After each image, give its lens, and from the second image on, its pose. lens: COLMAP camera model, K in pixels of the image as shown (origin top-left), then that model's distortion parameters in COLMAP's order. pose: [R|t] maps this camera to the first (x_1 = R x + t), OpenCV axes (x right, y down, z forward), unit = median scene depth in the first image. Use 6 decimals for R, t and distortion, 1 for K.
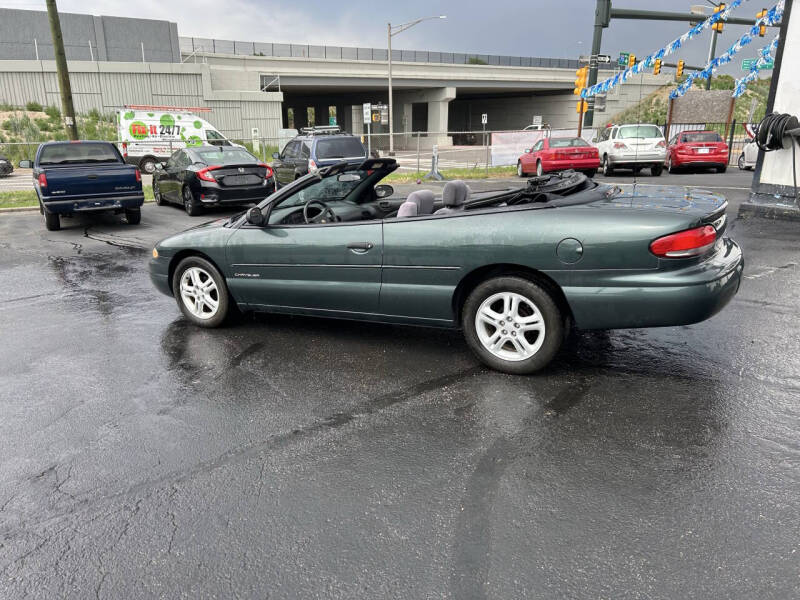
lens RADIAL K [[608.9, 0, 384.8], [0, 608.9, 302.2], [0, 0, 1]] dist [0.056326, -0.056681]
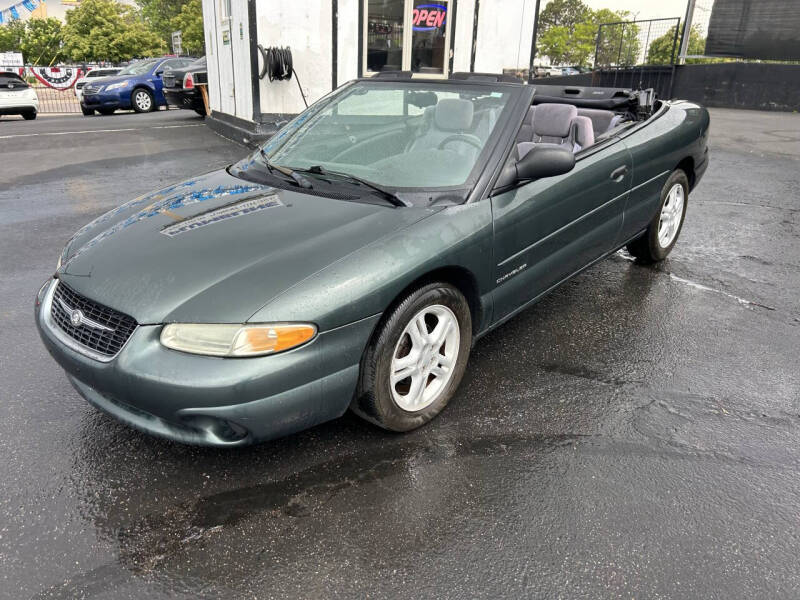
lens RADIAL K [[614.6, 0, 388.9], [0, 614.6, 305.0], [0, 0, 1]] dist [0.051702, -0.050599]
pose [[0.199802, -0.332819, 0.921581, -0.200584], [0.270583, 0.922713, 0.274564, -0.052365], [-0.941735, 0.194505, 0.274415, 0.242833]]
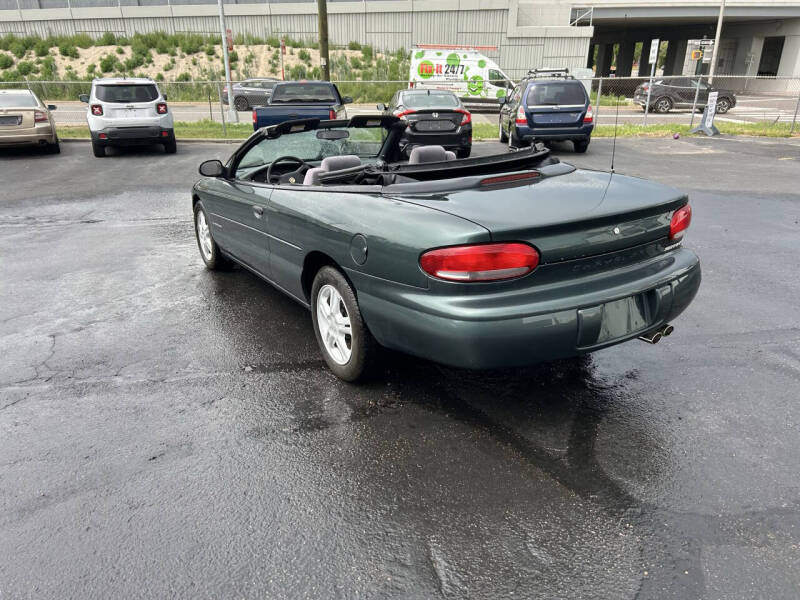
lens RADIAL K [[608.9, 0, 384.8], [0, 608.9, 302.2], [0, 0, 1]] dist [0.056326, -0.056681]
pose [[0.869594, 0.189385, -0.456003, 0.132815], [-0.146760, 0.980918, 0.127520, -0.022735], [0.471452, -0.043968, 0.880795, 0.053745]]
